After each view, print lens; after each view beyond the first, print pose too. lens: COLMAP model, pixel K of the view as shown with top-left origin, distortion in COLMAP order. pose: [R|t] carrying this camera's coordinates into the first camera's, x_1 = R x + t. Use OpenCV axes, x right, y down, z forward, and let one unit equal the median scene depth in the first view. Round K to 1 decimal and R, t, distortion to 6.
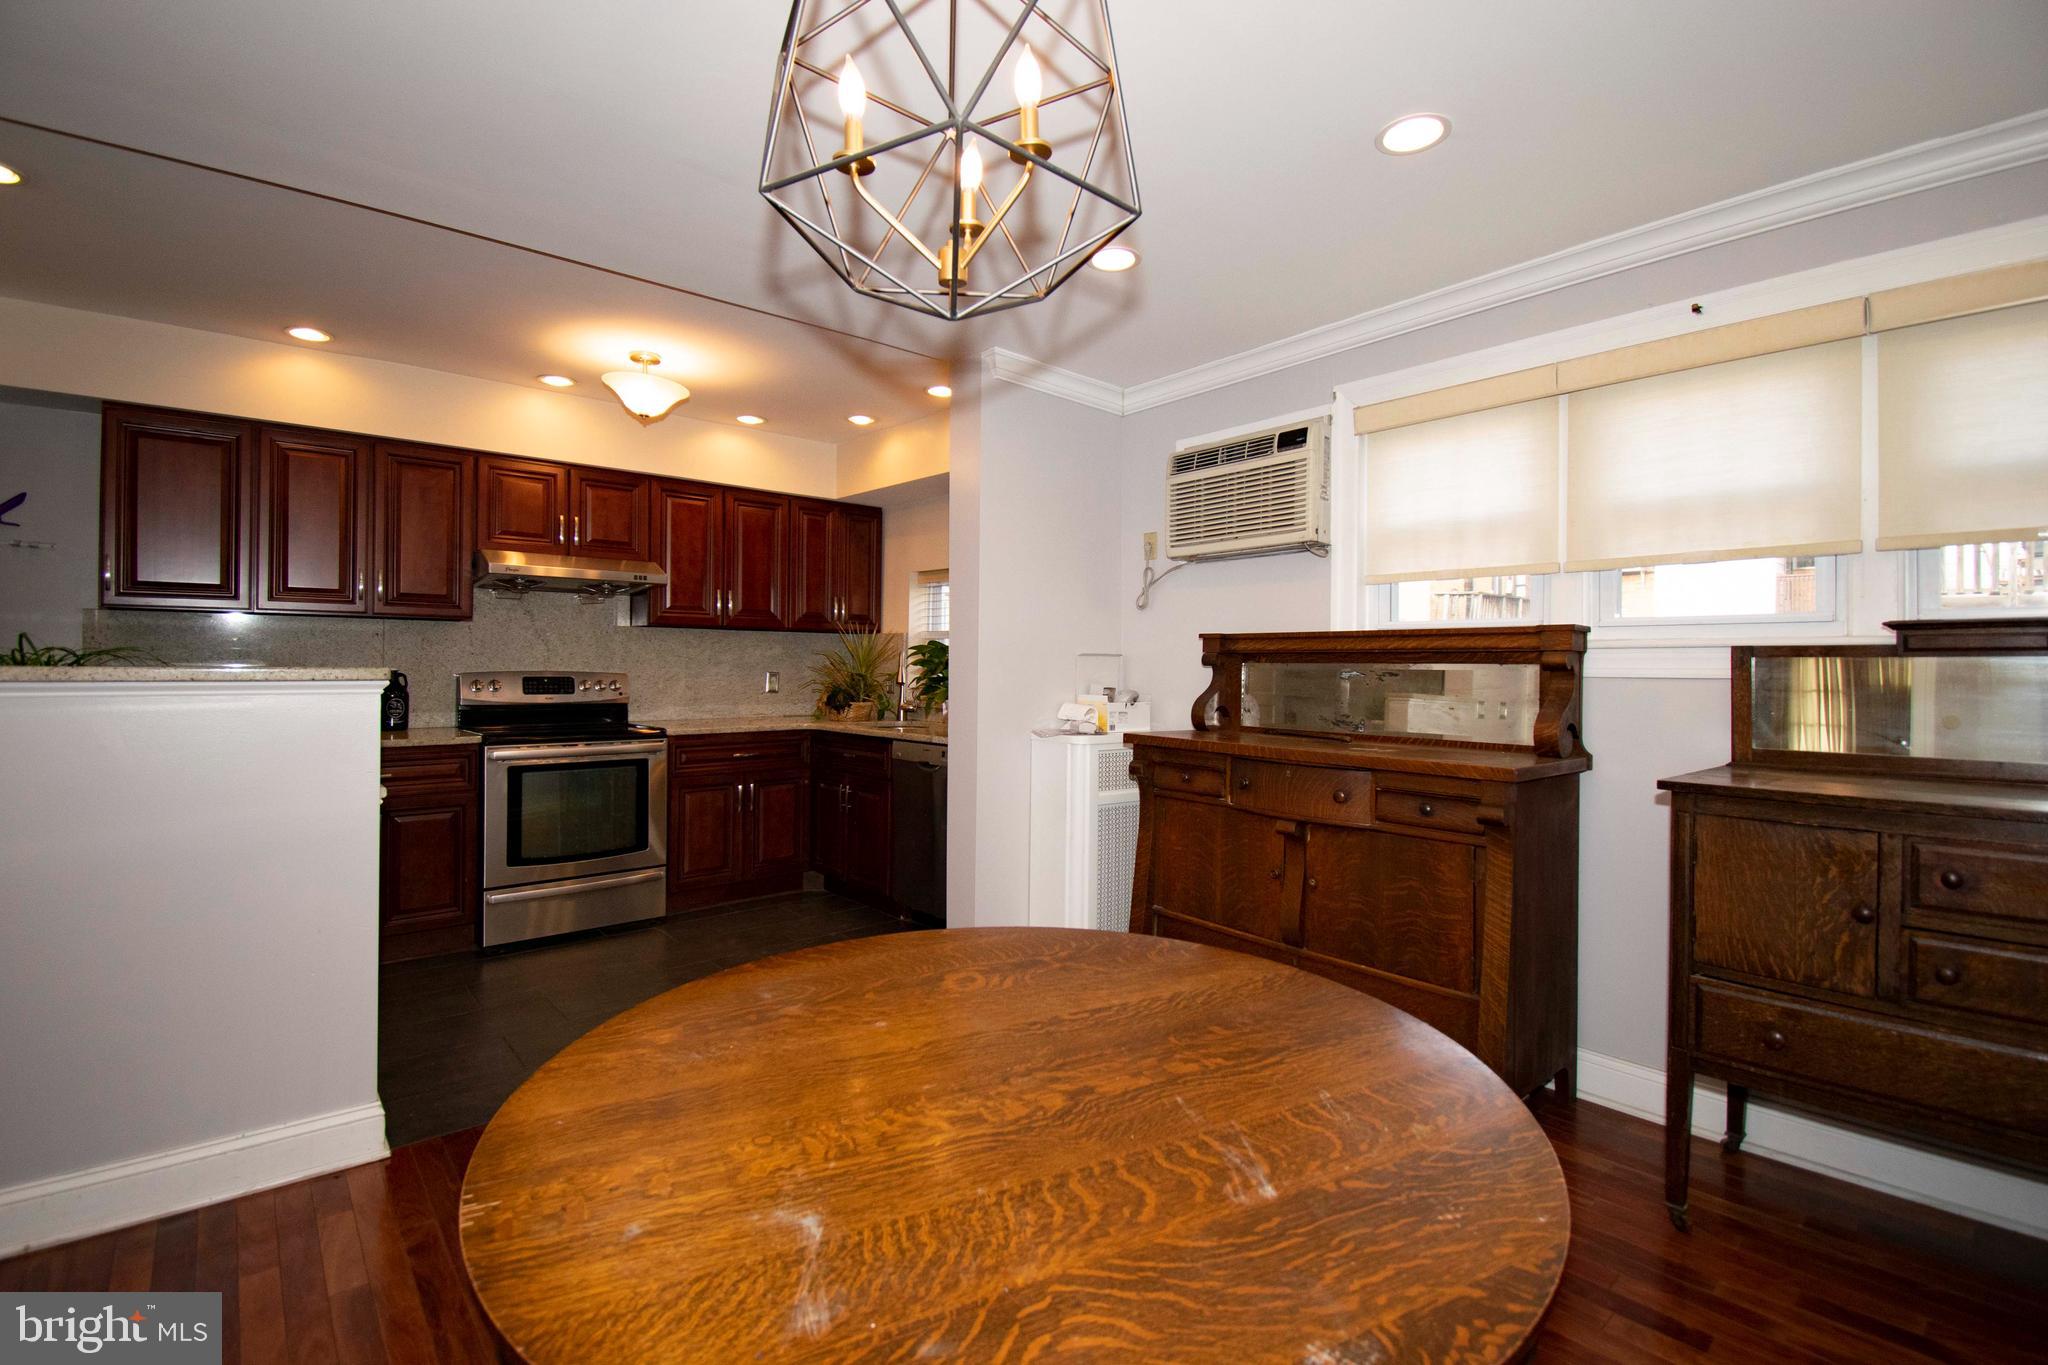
lens RADIAL K [[900.6, 0, 1028.7], [0, 900.6, 666.5], [0, 0, 1]] dist [0.017572, -0.024397]
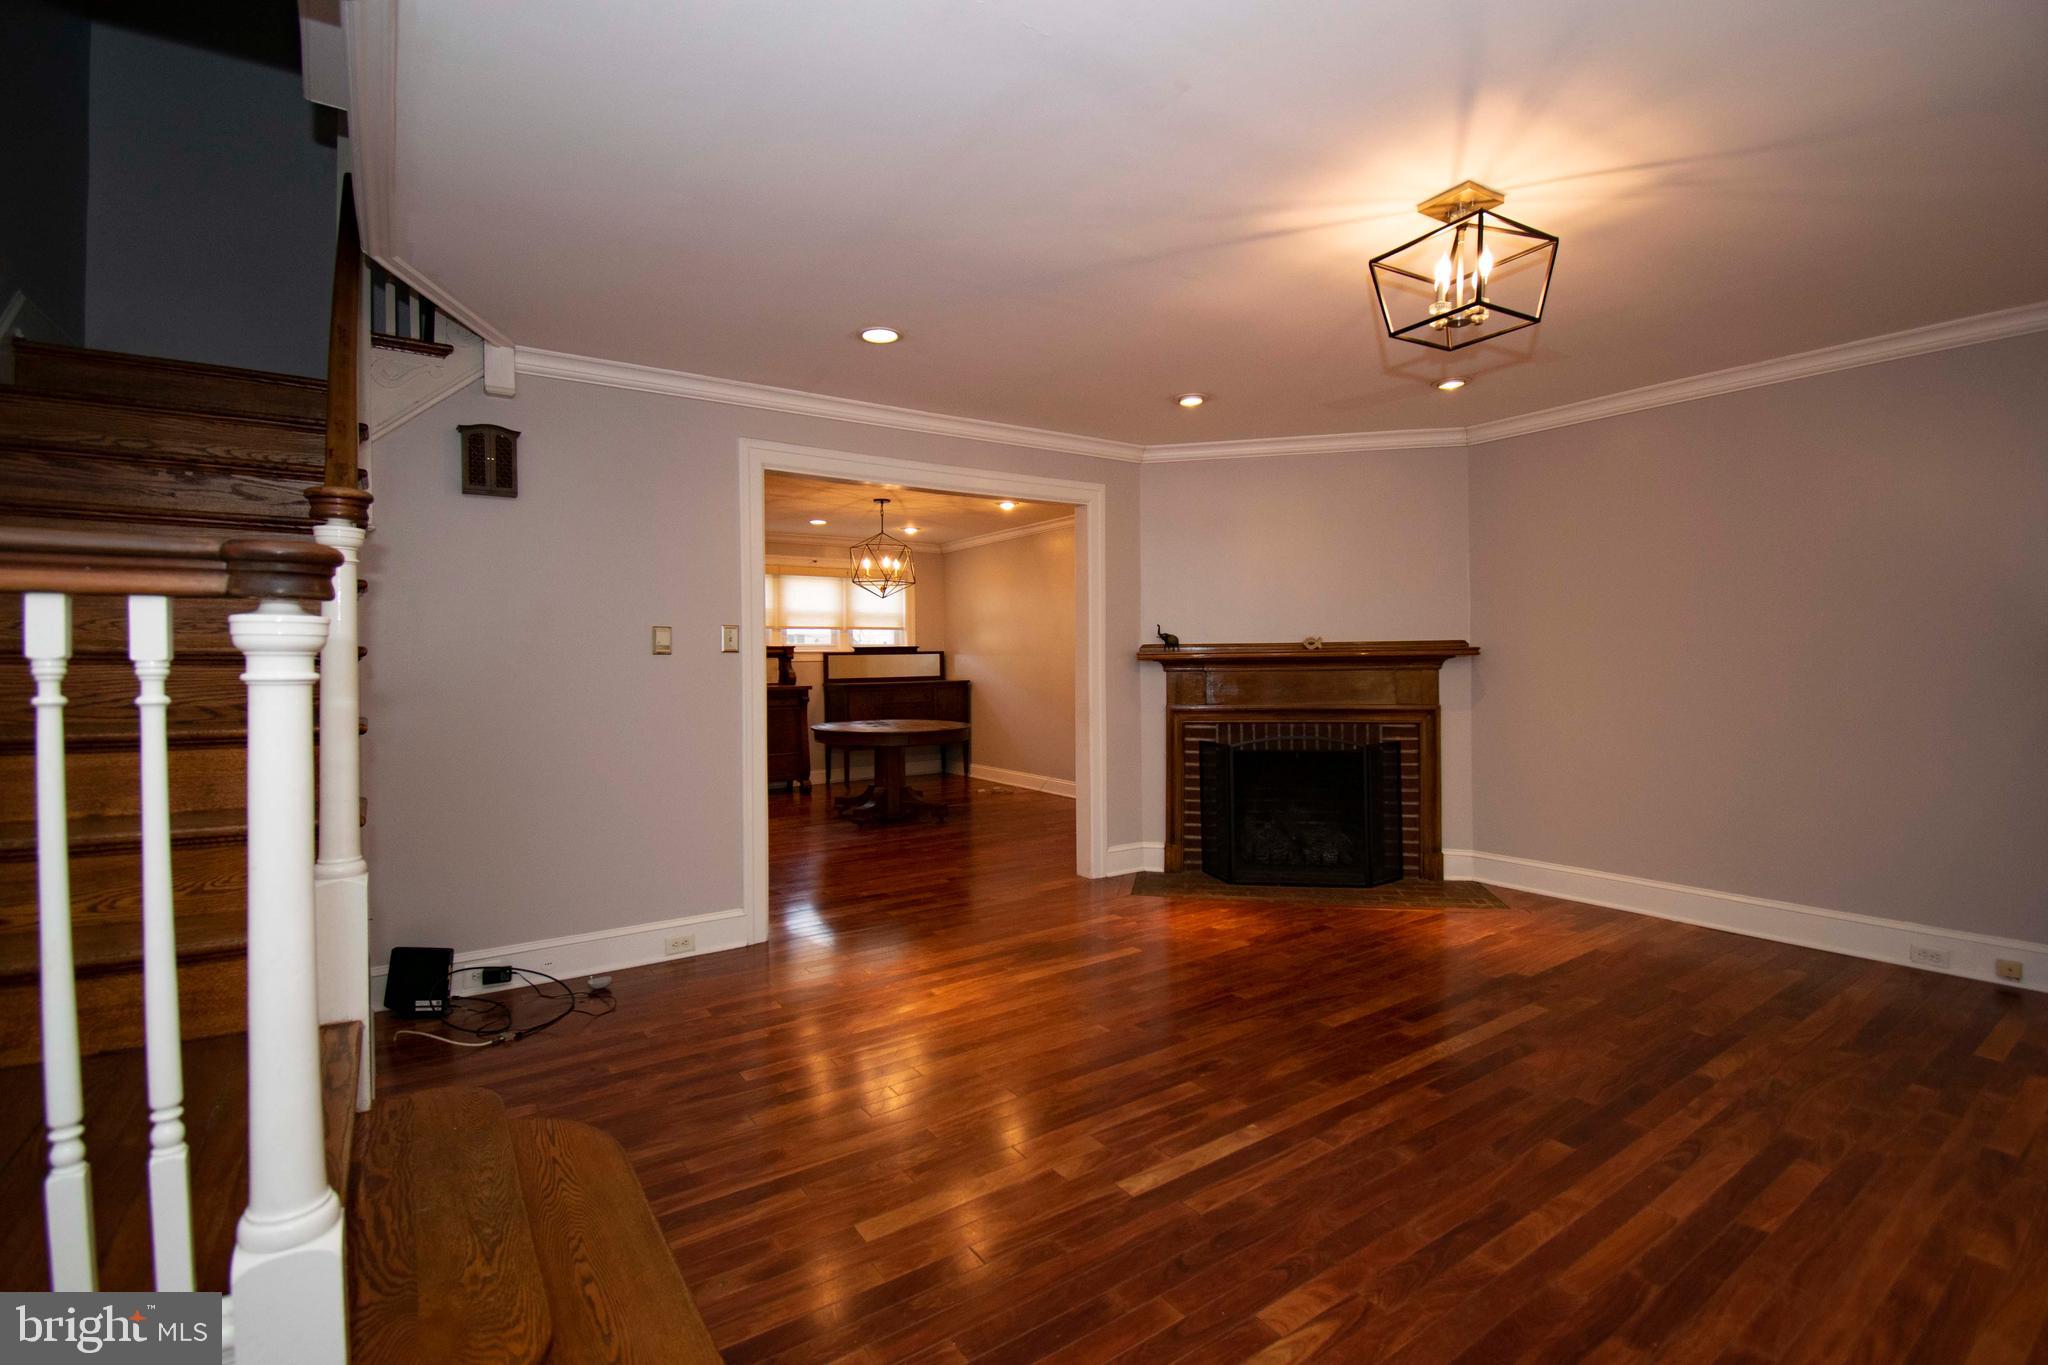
lens RADIAL K [[906.5, 0, 1026.2], [0, 906.5, 664.9], [0, 0, 1]] dist [0.021613, -0.026234]
pose [[0.120997, -0.017932, 0.992491, -1.961891], [0.010349, 0.999805, 0.016803, -0.017149], [-0.992599, 0.008238, 0.121159, -0.211994]]
